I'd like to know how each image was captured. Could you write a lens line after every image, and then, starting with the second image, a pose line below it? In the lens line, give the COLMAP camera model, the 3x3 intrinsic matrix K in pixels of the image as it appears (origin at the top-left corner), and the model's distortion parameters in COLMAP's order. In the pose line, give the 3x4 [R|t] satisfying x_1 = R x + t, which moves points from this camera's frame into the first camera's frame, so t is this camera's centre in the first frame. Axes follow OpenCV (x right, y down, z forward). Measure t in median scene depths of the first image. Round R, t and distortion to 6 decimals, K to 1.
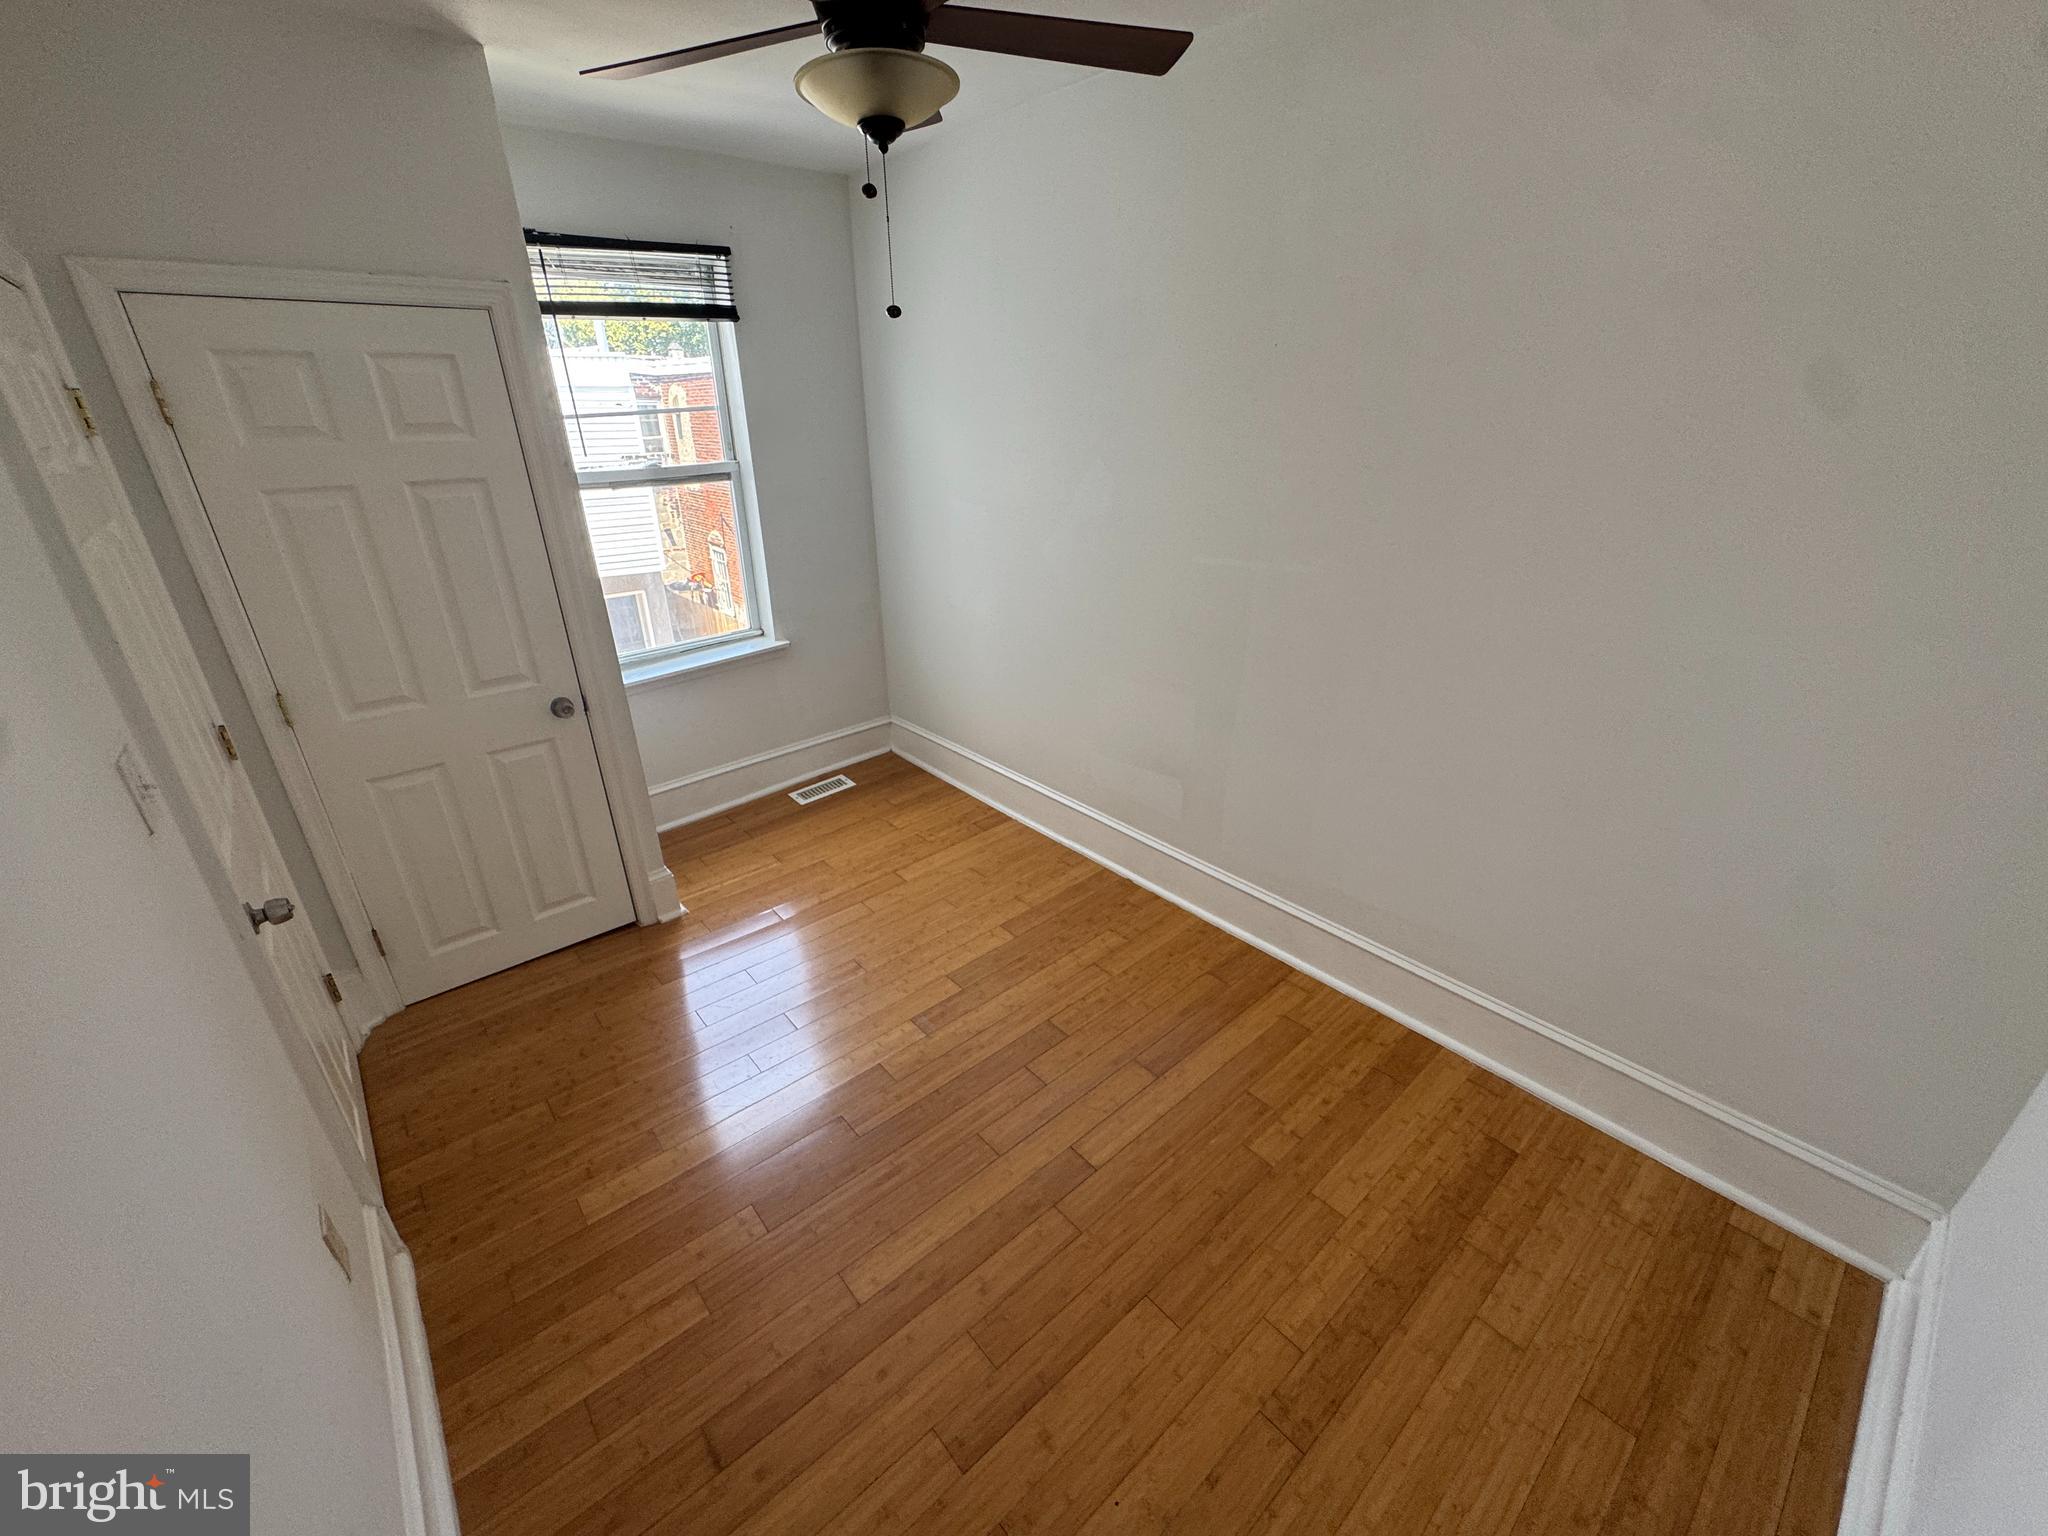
lens RADIAL K [[817.2, 0, 1021.6], [0, 817.2, 769.2], [0, 0, 1]] dist [-0.002911, 0.000136]
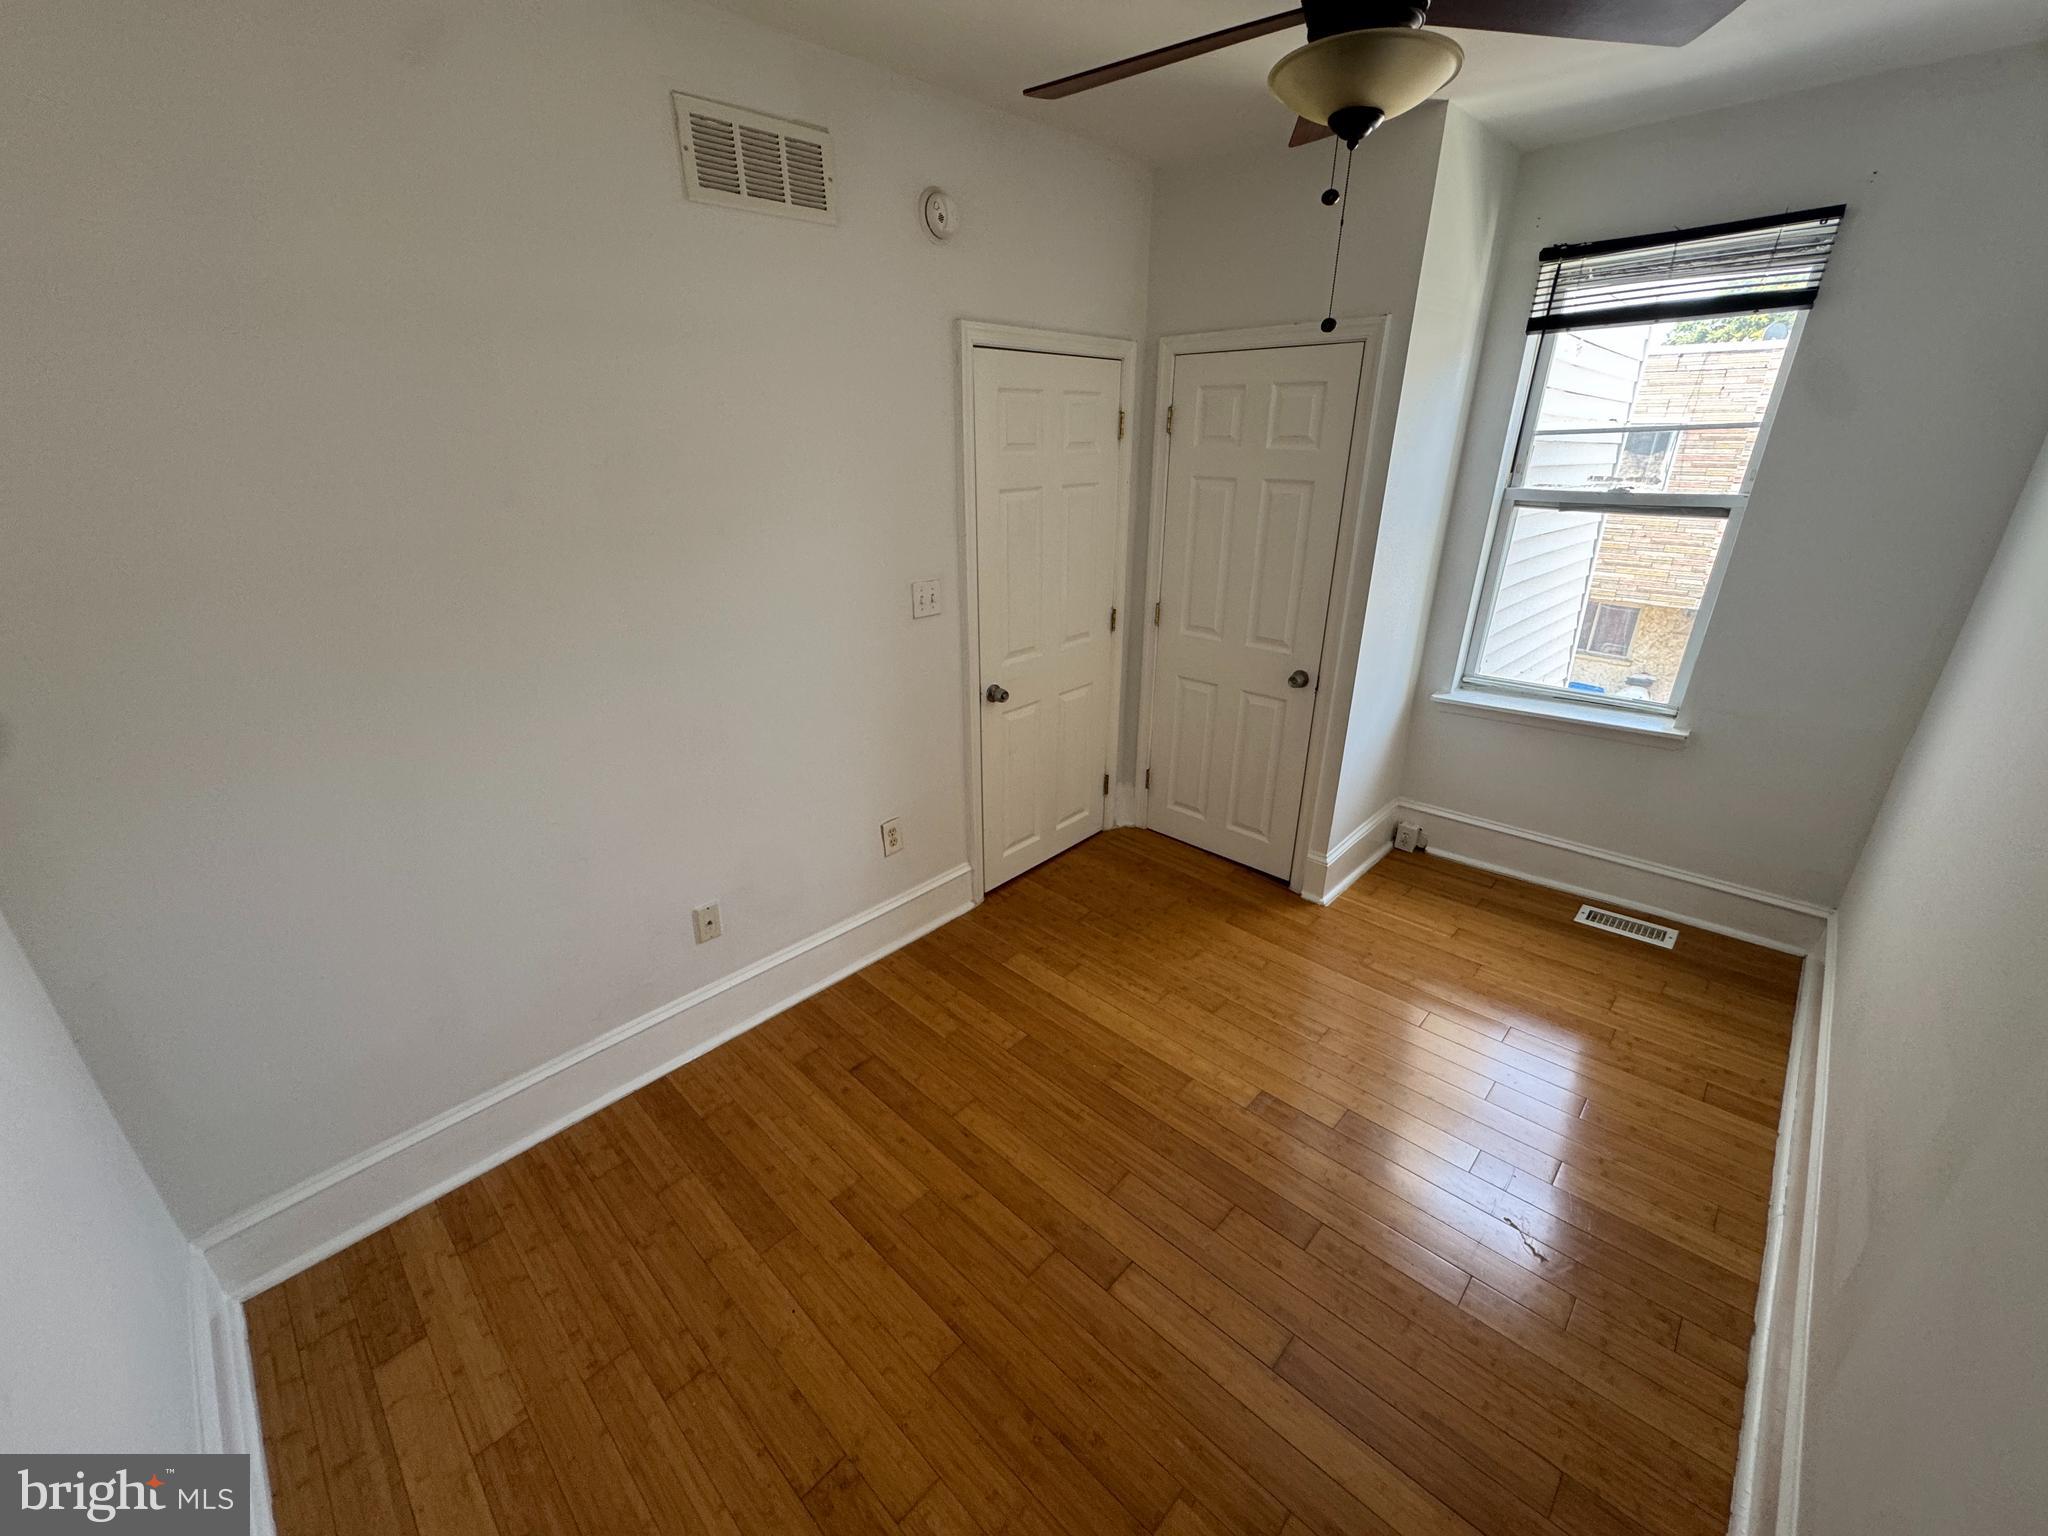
lens RADIAL K [[817.2, 0, 1021.6], [0, 817.2, 769.2], [0, 0, 1]] dist [-0.002911, 0.000136]
pose [[0.095694, 0.394578, -0.913866, 0.582905], [-0.402096, 0.855165, 0.327128, -0.211125], [0.910583, 0.336157, 0.240492, 0.451062]]
